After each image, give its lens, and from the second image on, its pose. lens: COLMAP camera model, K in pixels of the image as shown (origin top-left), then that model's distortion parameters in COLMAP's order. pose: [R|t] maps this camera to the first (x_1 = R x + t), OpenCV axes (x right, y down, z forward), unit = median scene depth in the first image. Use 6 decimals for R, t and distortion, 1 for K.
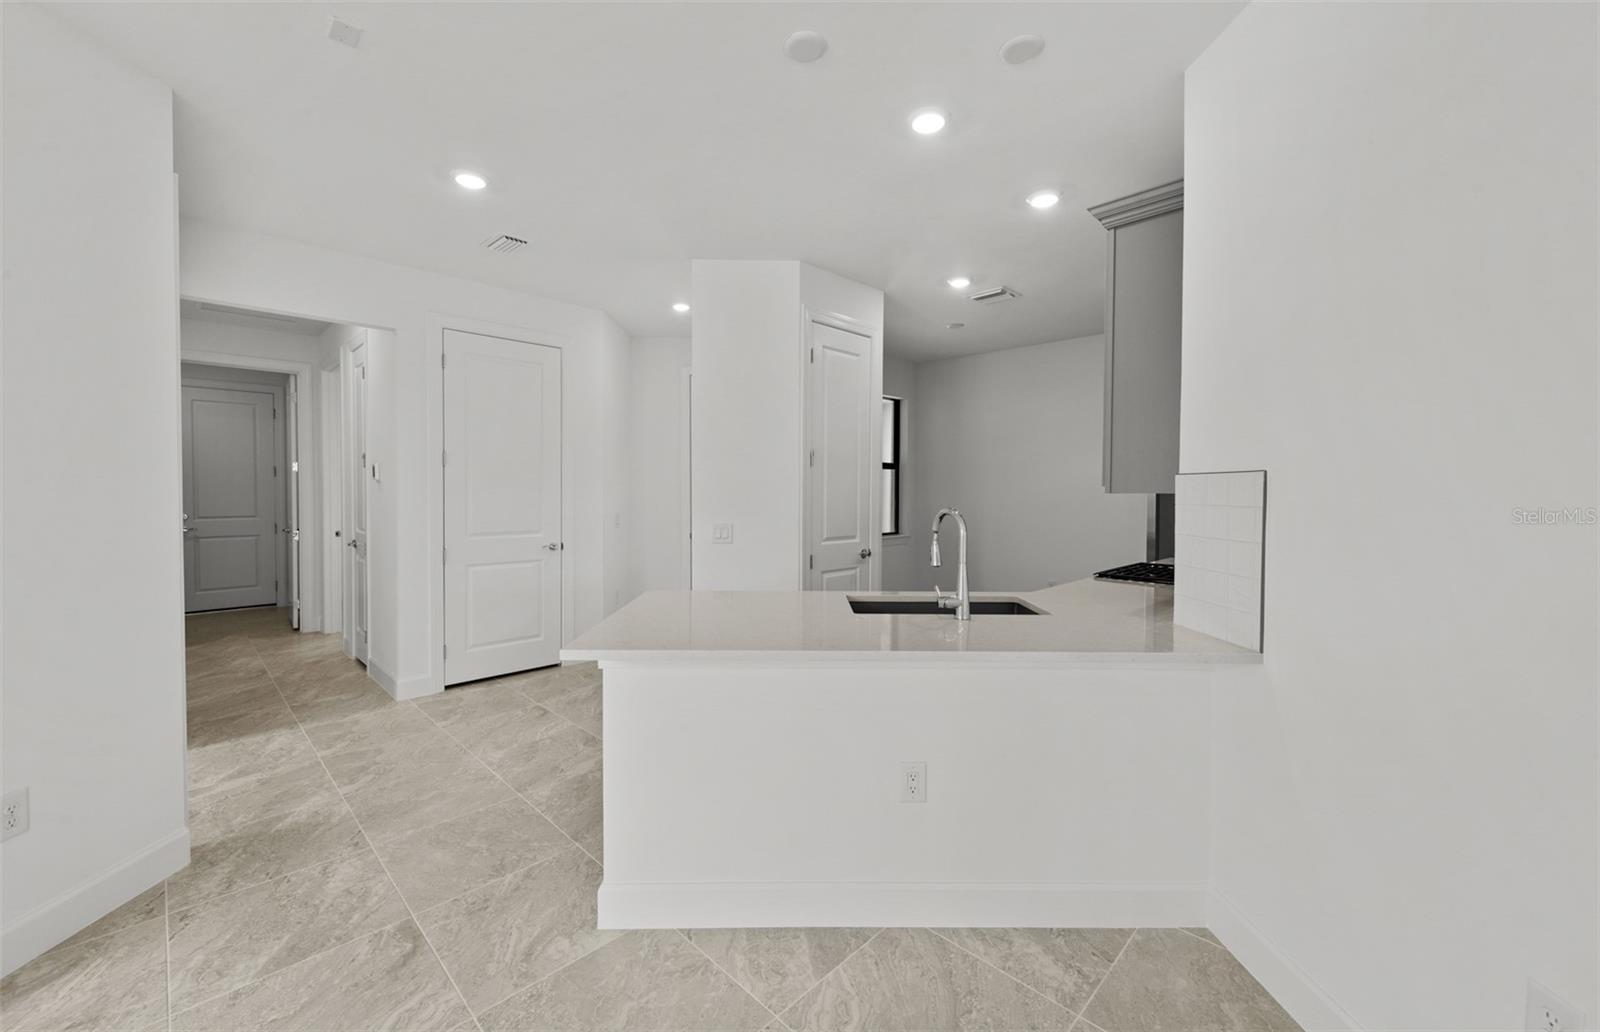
lens RADIAL K [[628.7, 0, 799.1], [0, 628.7, 505.9], [0, 0, 1]] dist [0.002659, -0.000073]
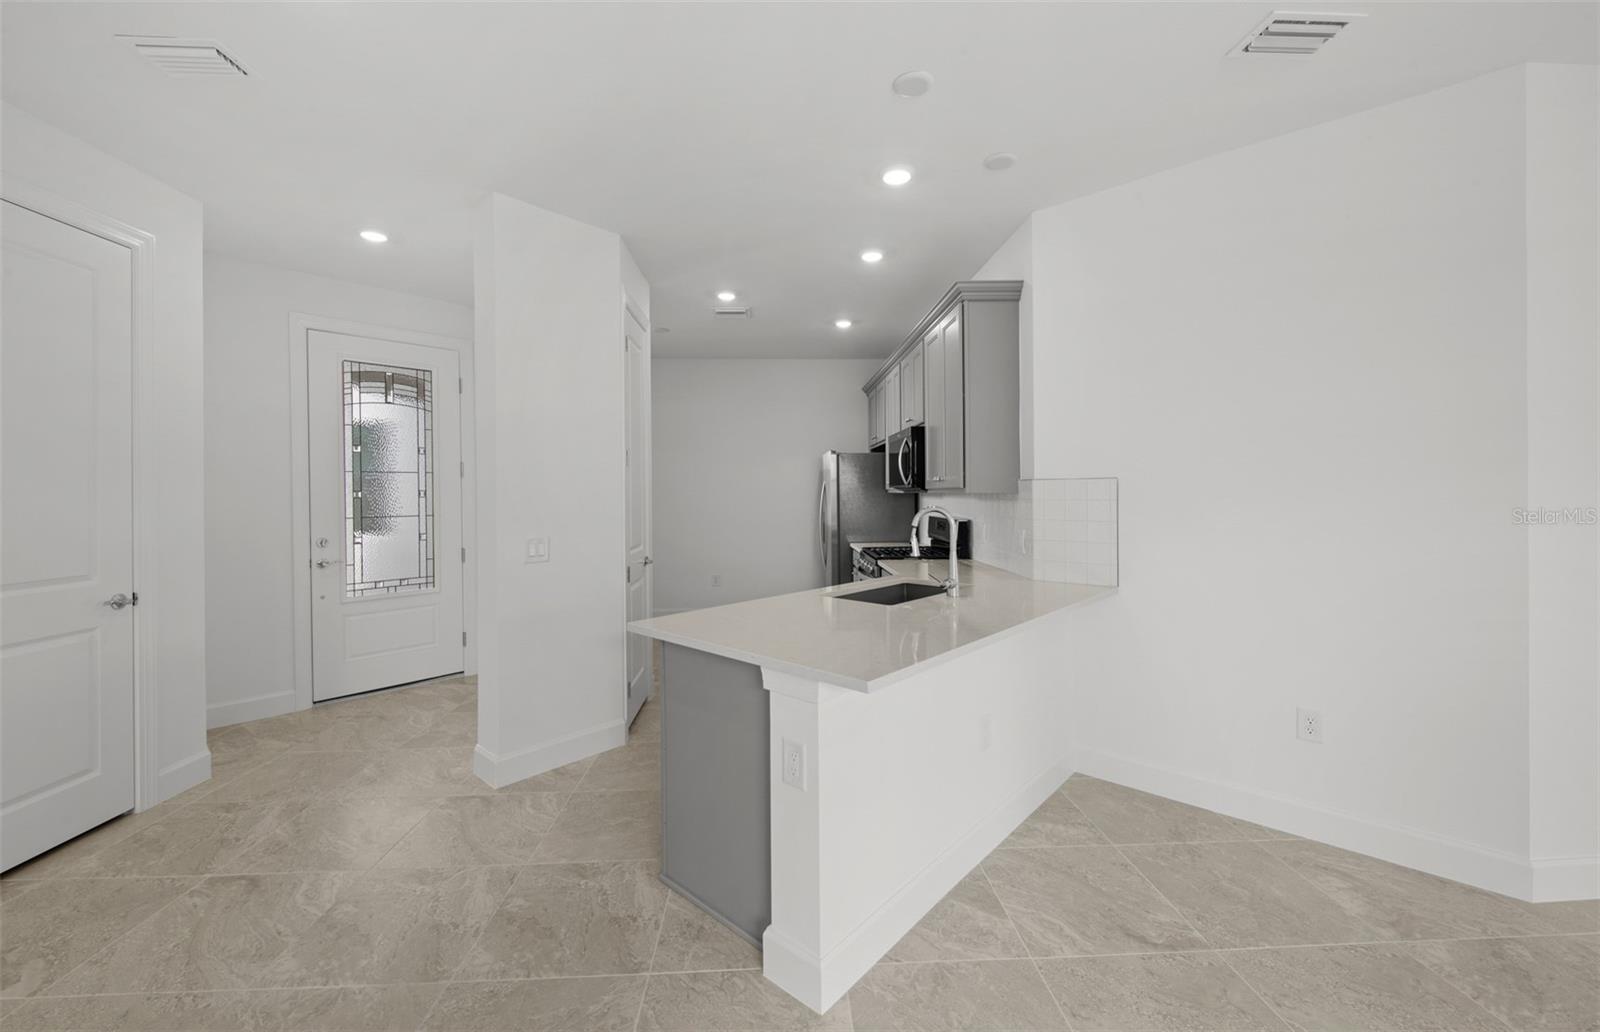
lens RADIAL K [[628.7, 0, 799.1], [0, 628.7, 505.9], [0, 0, 1]] dist [0.002659, -0.000073]
pose [[0.676831, -0.021492, 0.735824, -0.789439], [0.028424, 0.999591, 0.003051, -0.007359], [-0.735589, 0.018850, 0.677165, 0.370541]]
